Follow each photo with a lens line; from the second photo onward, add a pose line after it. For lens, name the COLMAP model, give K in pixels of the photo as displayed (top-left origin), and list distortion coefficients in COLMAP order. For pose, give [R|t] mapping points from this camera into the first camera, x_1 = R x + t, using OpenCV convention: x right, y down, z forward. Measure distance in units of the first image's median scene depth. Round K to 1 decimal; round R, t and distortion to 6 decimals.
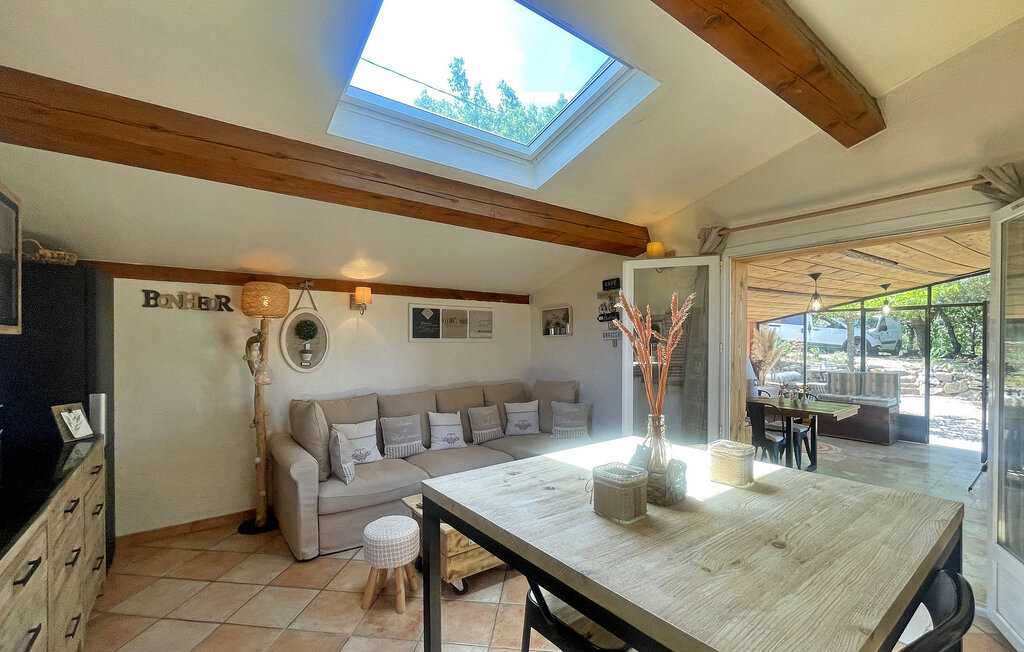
lens RADIAL K [[438.4, 0, 511.6], [0, 438.4, 340.9], [0, 0, 1]] dist [0.000388, 0.000085]
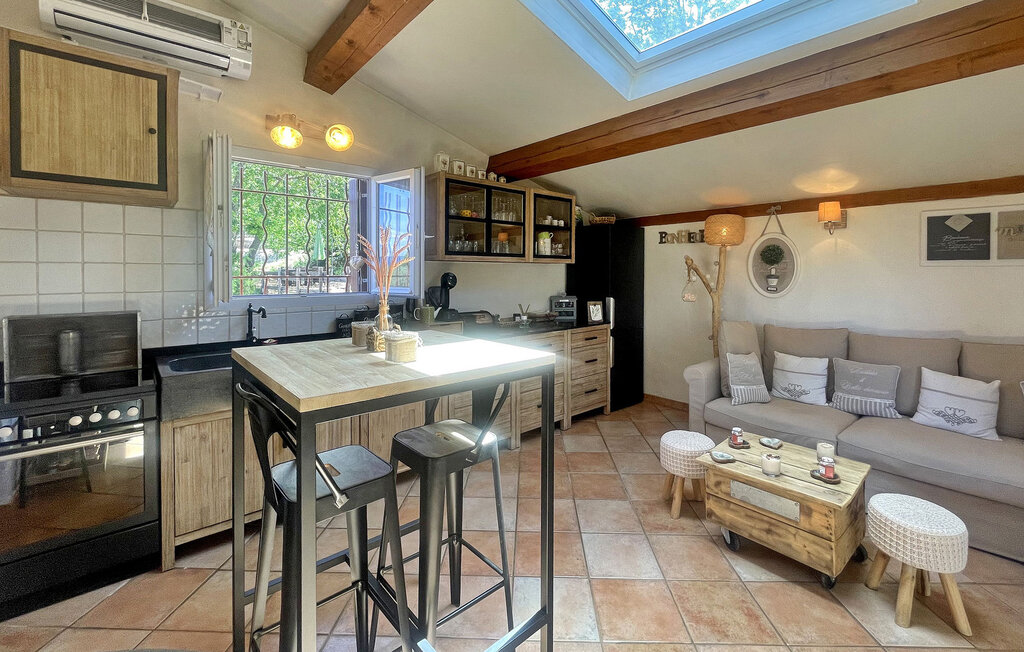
lens RADIAL K [[439.3, 0, 511.7], [0, 439.3, 278.0], [0, 0, 1]] dist [-0.000770, -0.000126]
pose [[0.068266, 0.016049, -0.997538, 0.496569], [0.000421, 0.999870, 0.016116, 0.011408], [0.997667, -0.001520, 0.068250, 0.339085]]
